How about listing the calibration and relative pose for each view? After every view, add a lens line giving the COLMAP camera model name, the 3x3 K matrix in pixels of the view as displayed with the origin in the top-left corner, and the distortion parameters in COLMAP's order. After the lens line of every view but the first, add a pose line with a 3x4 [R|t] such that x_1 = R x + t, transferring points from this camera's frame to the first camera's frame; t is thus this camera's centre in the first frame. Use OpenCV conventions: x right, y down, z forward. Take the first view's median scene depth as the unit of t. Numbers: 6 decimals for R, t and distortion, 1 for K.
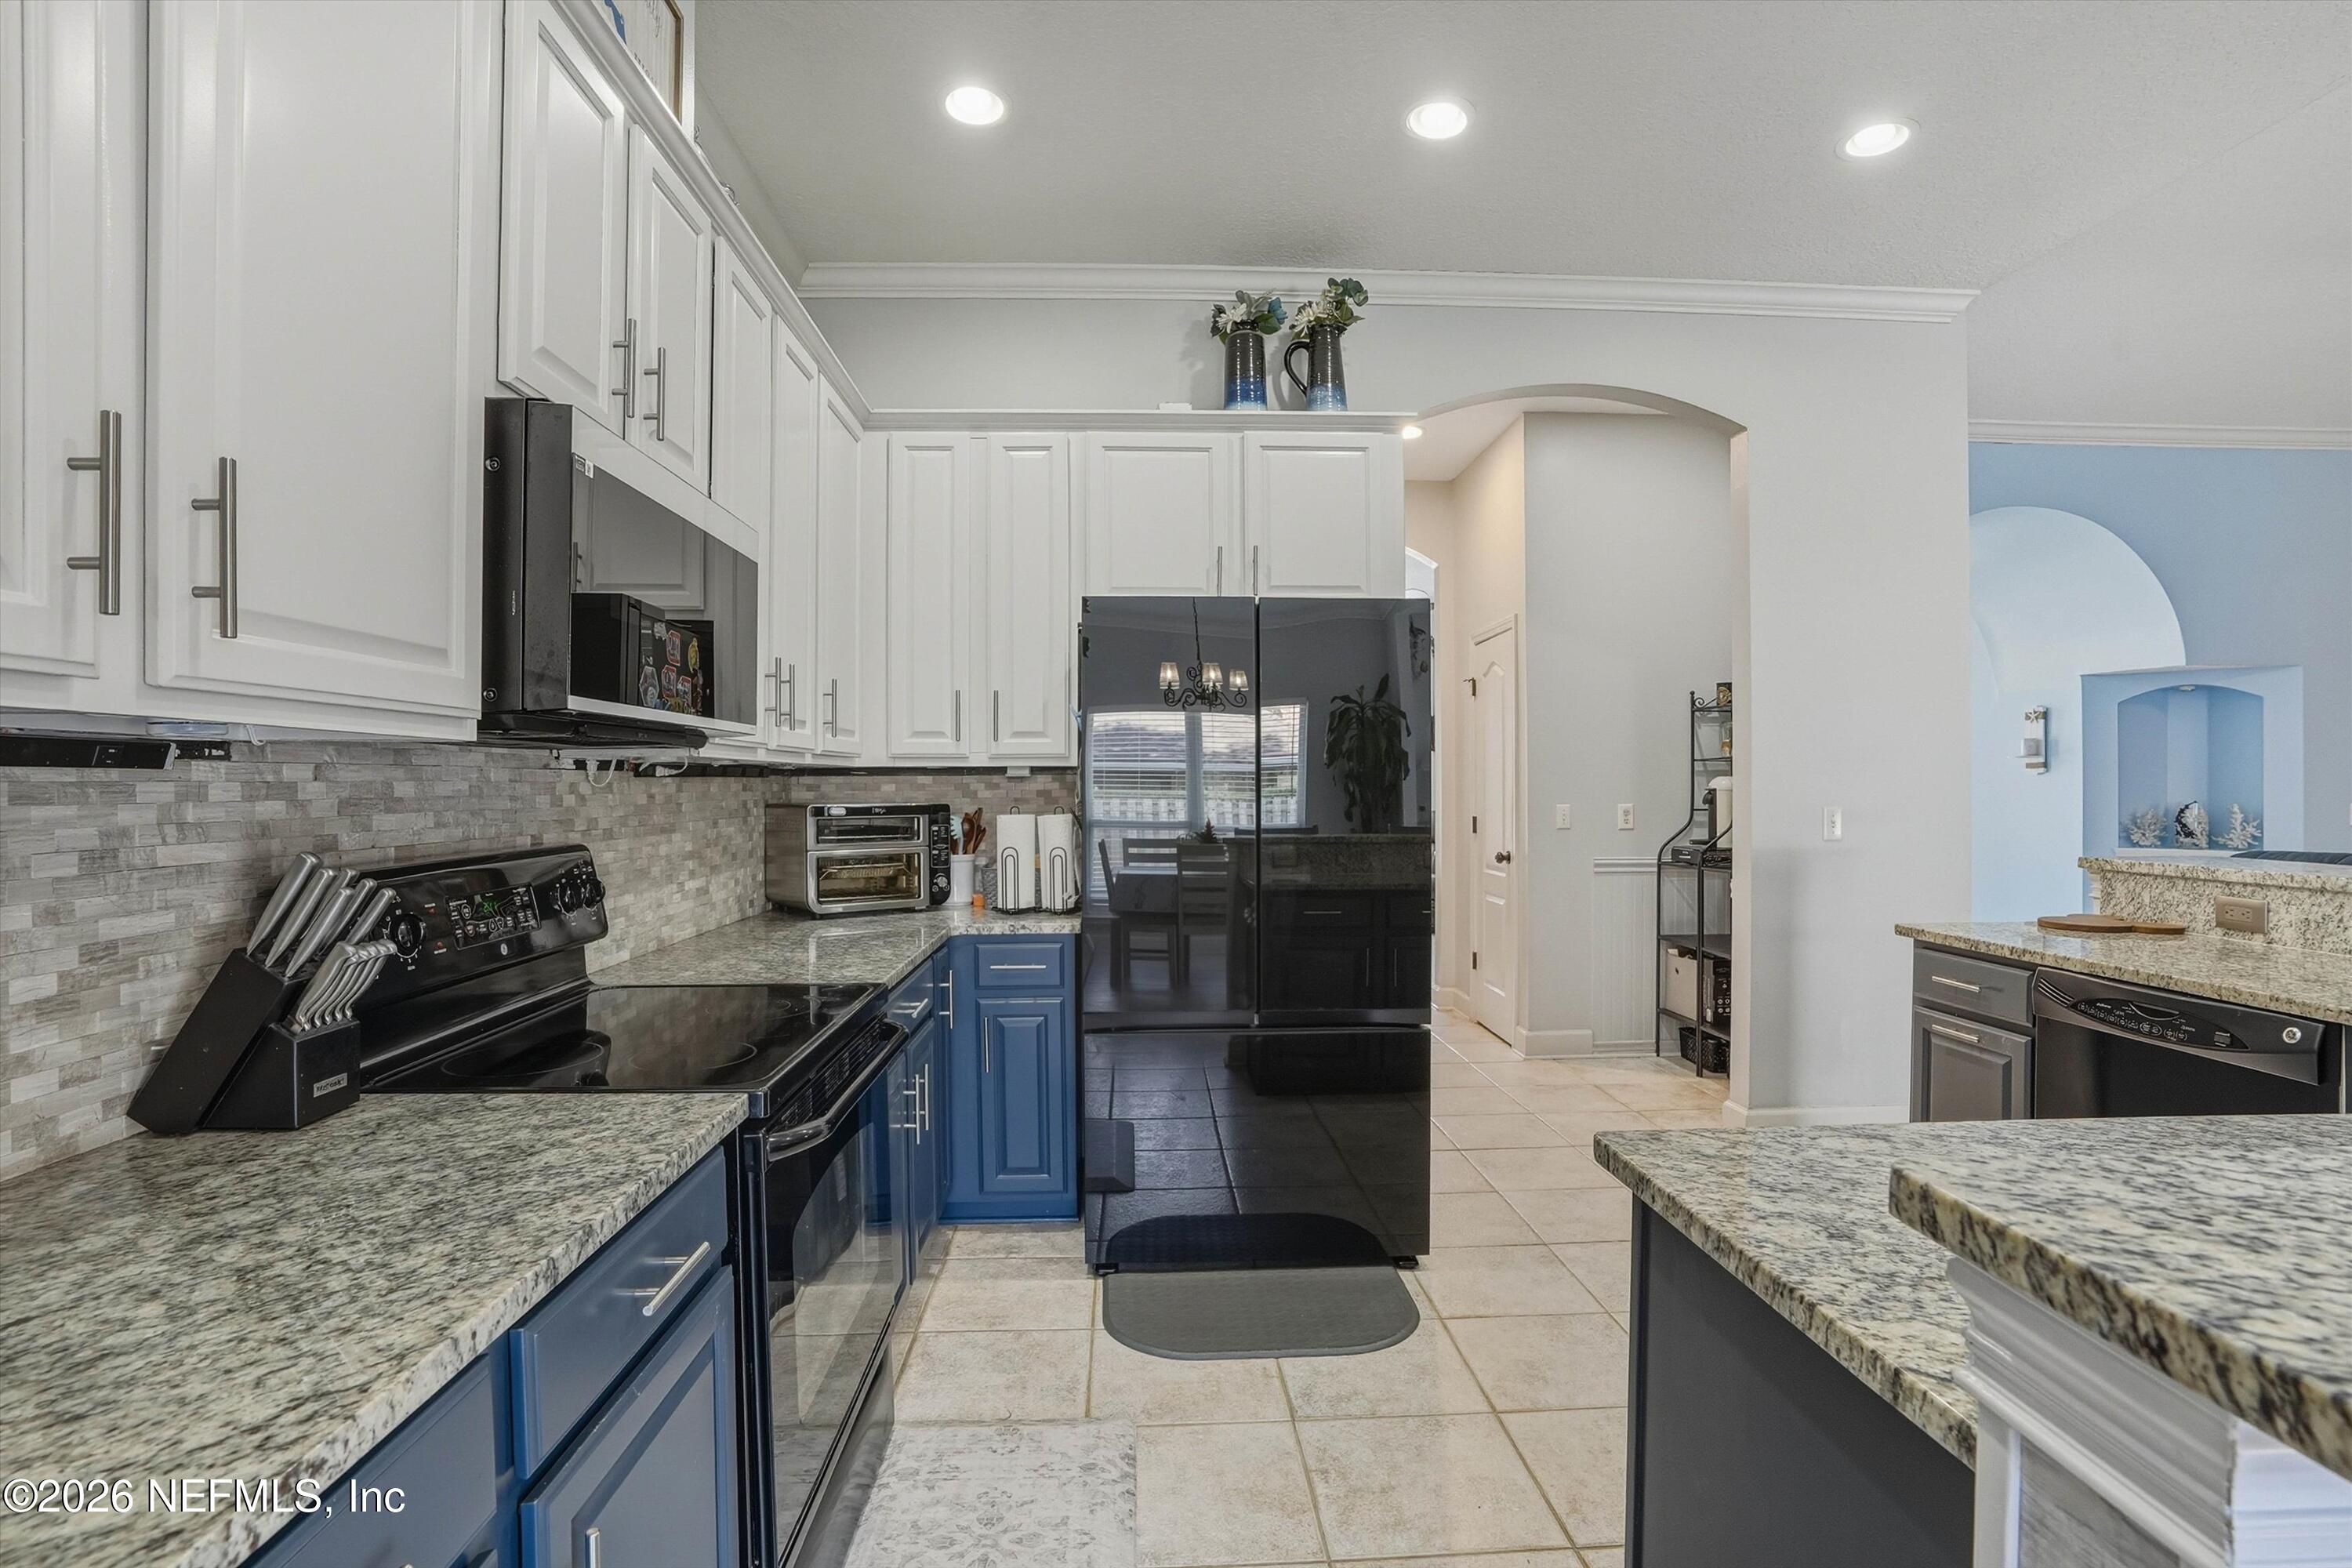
lens RADIAL K [[1122.3, 0, 1162.4], [0, 1122.3, 797.4], [0, 0, 1]] dist [-0.057740, 0.016652]
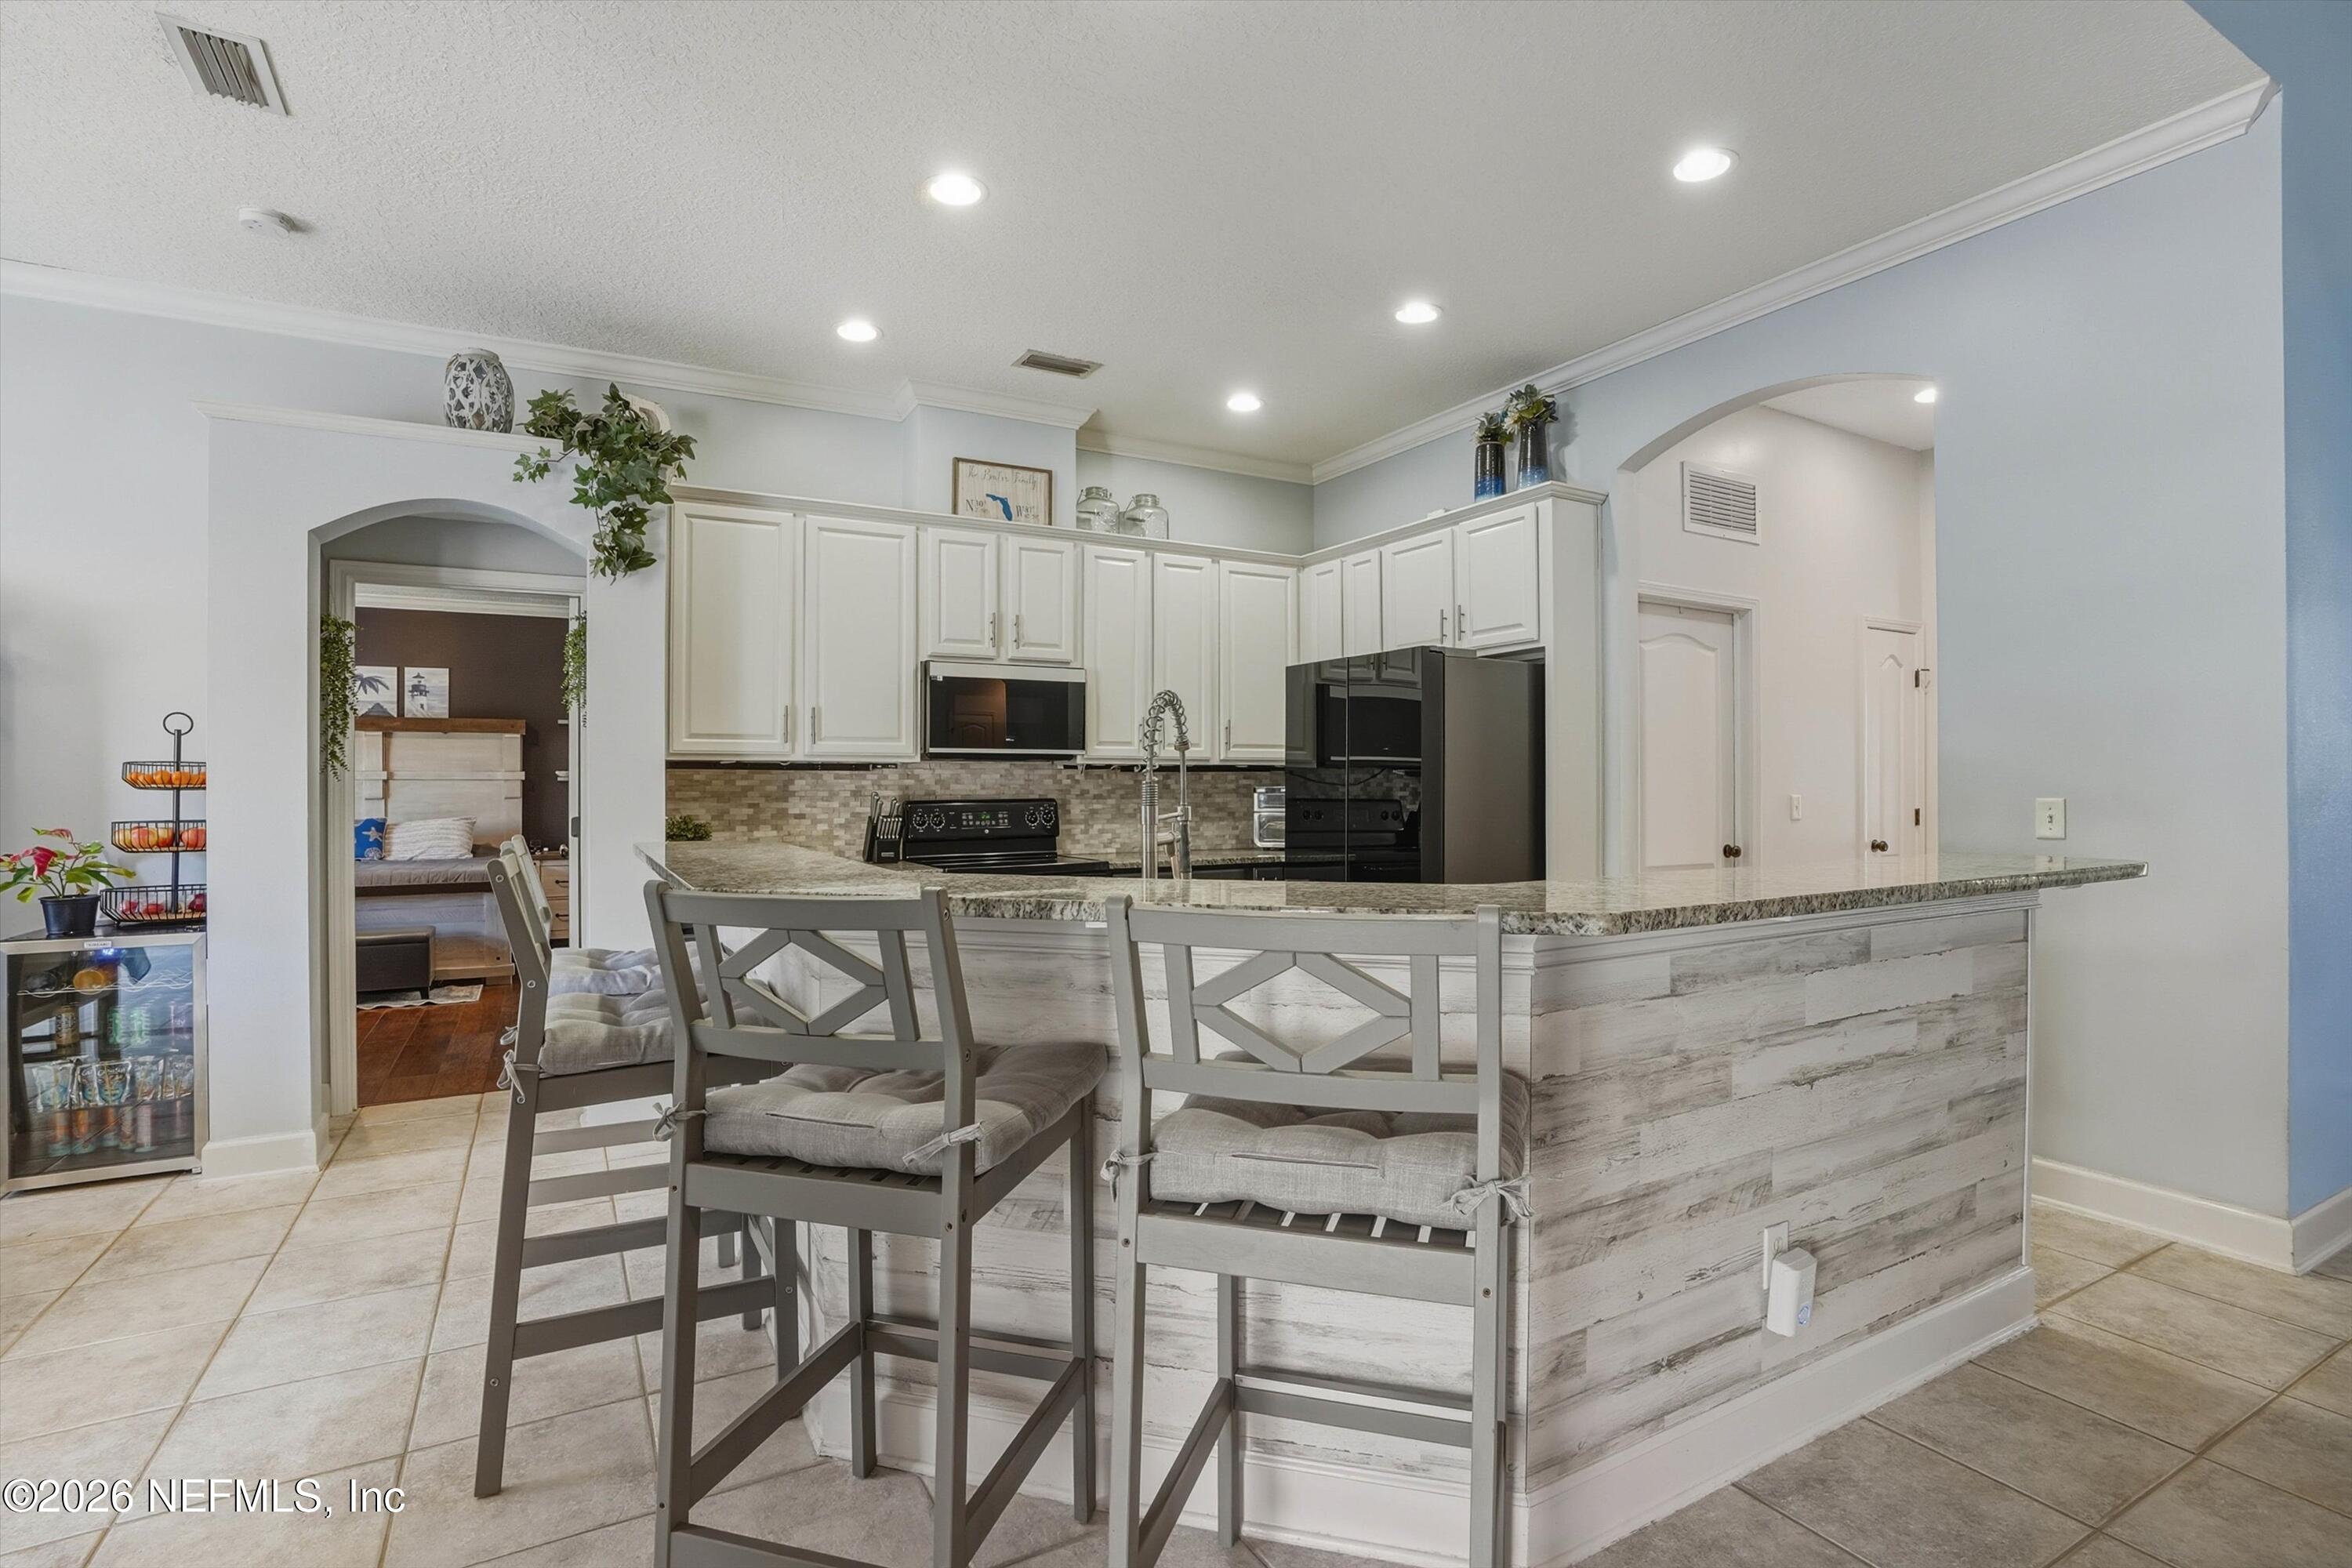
lens RADIAL K [[1122.3, 0, 1163.4], [0, 1122.3, 783.0], [0, 0, 1]] dist [-0.057740, 0.016652]
pose [[0.456151, -0.005219, -0.889887, 2.938427], [-0.007625, 0.999923, -0.009773, 0.046007], [0.889870, 0.011244, 0.456076, 0.071732]]
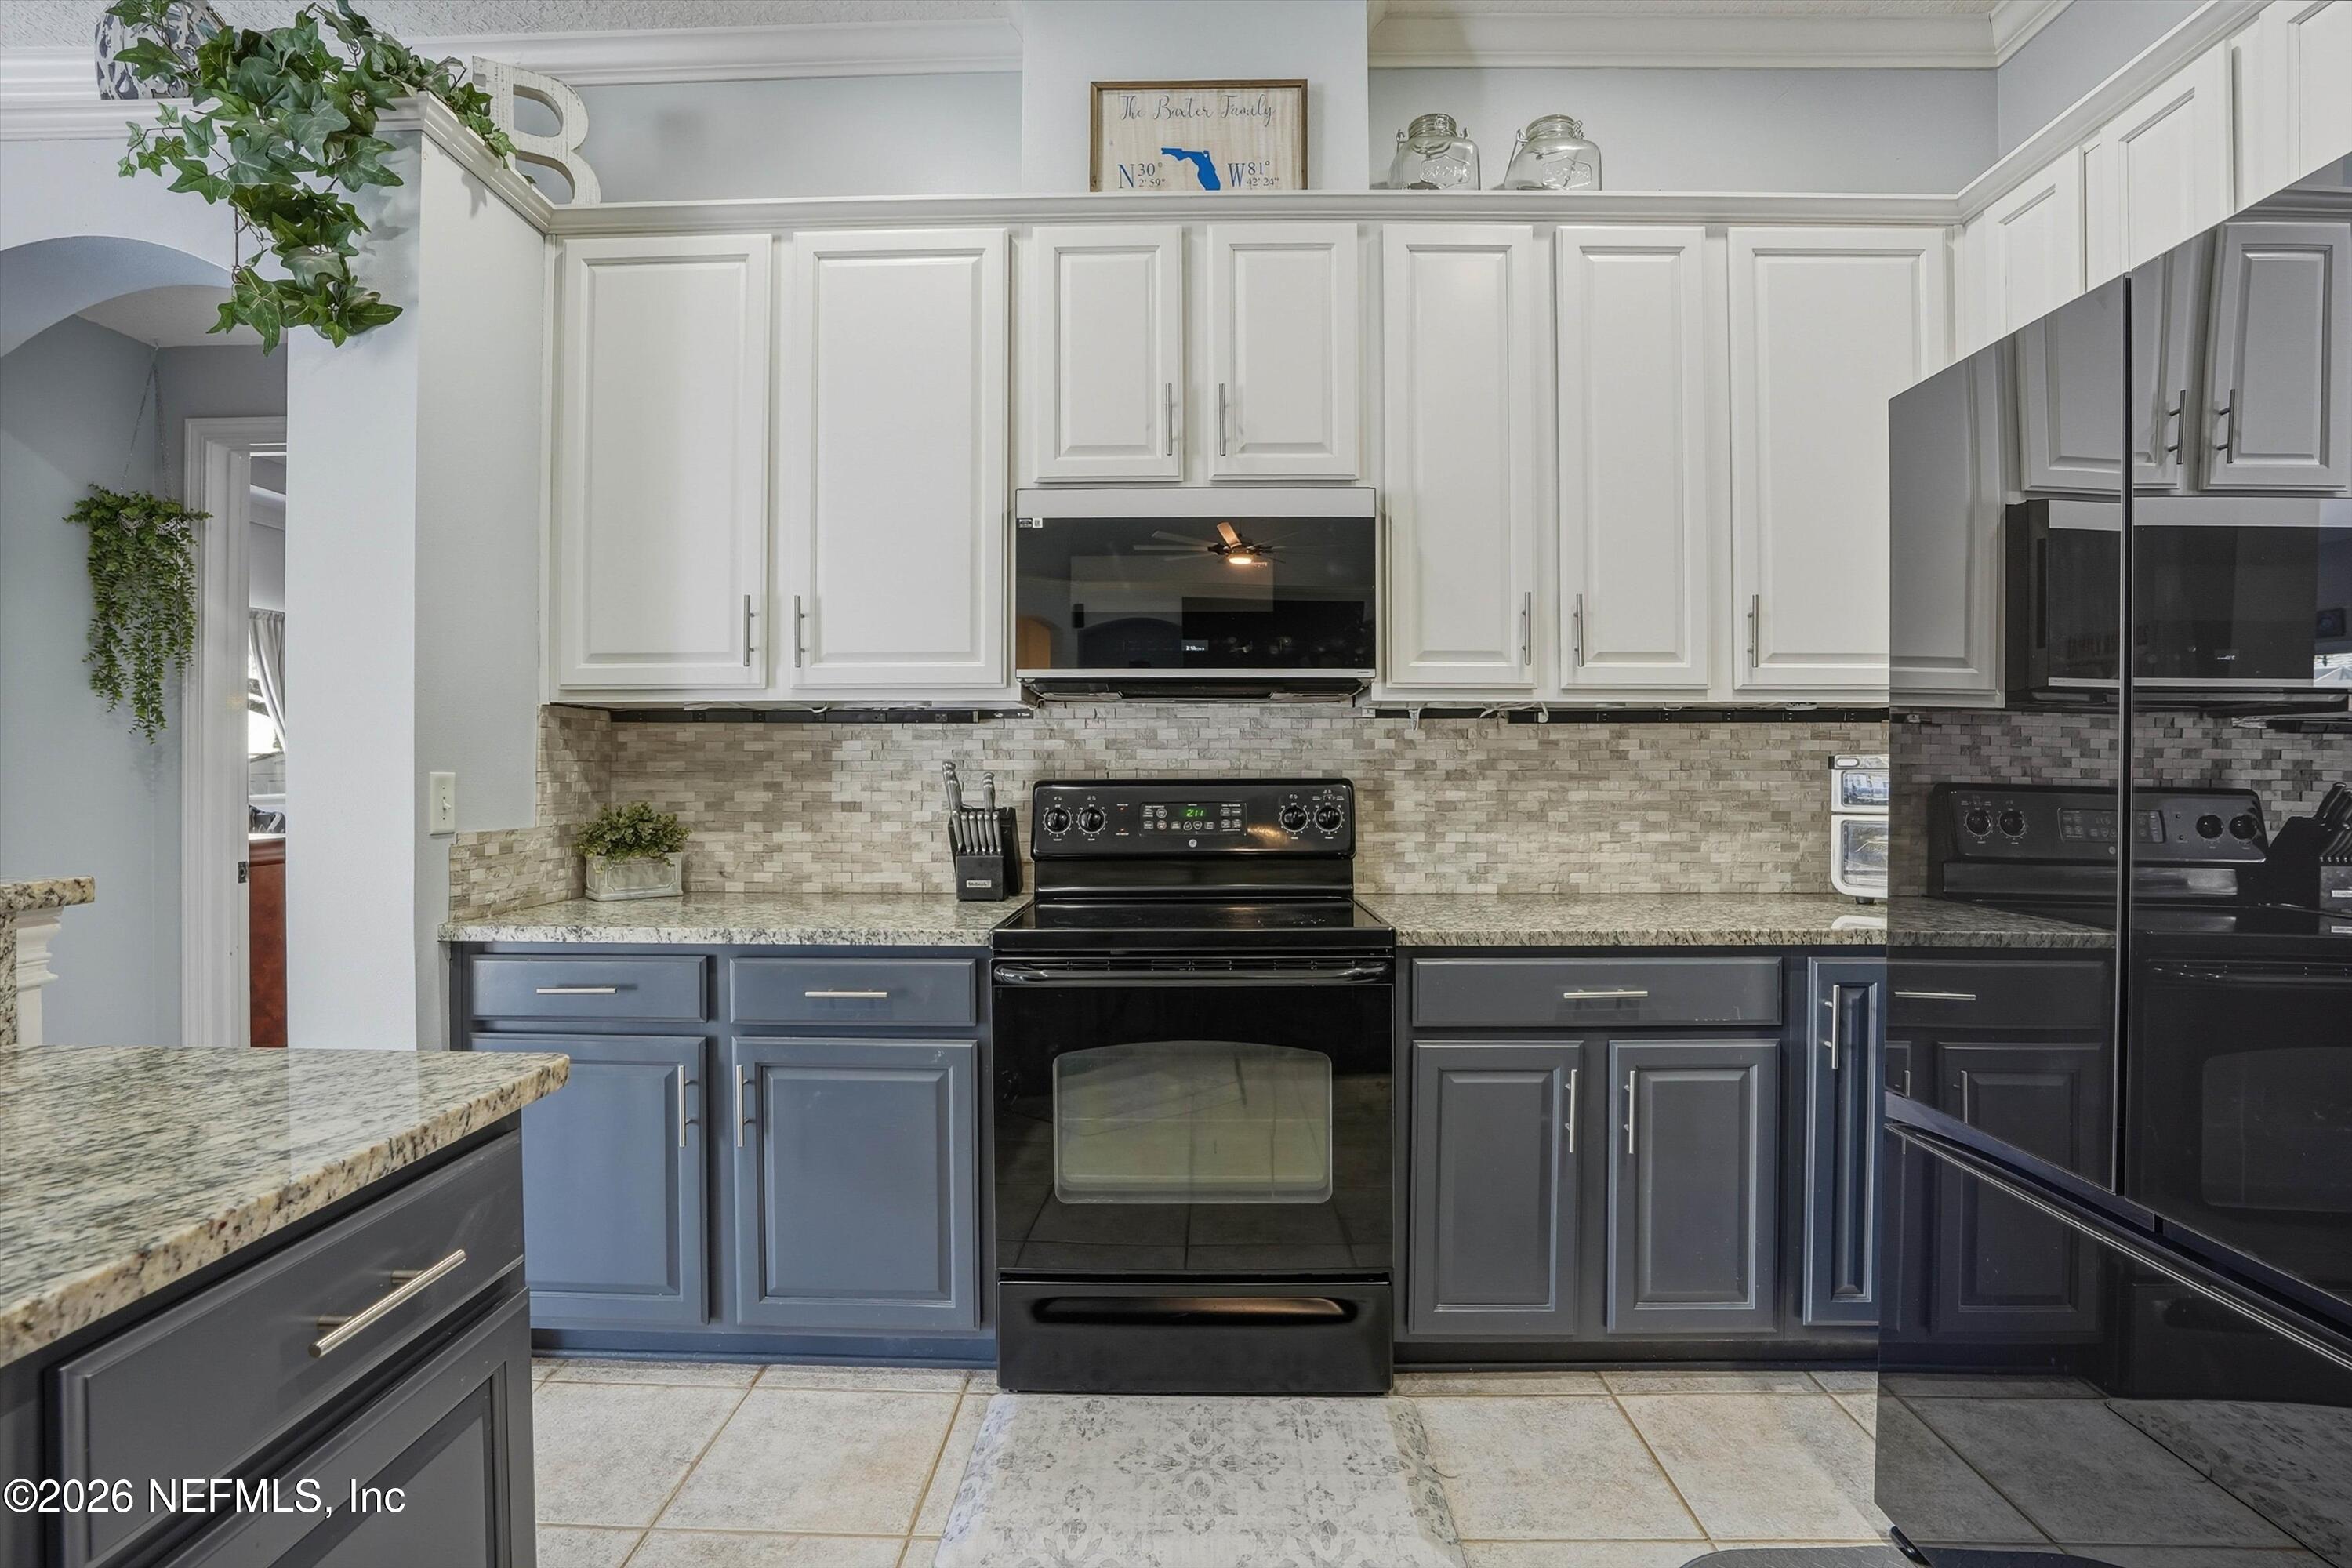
lens RADIAL K [[1122.3, 0, 1184.0], [0, 1122.3, 769.9], [0, 0, 1]] dist [-0.057740, 0.016652]
pose [[-0.052506, -0.002756, -0.998617, 1.128202], [-0.012469, 0.999920, -0.002104, 0.058273], [0.998543, 0.012341, -0.052536, 1.378022]]
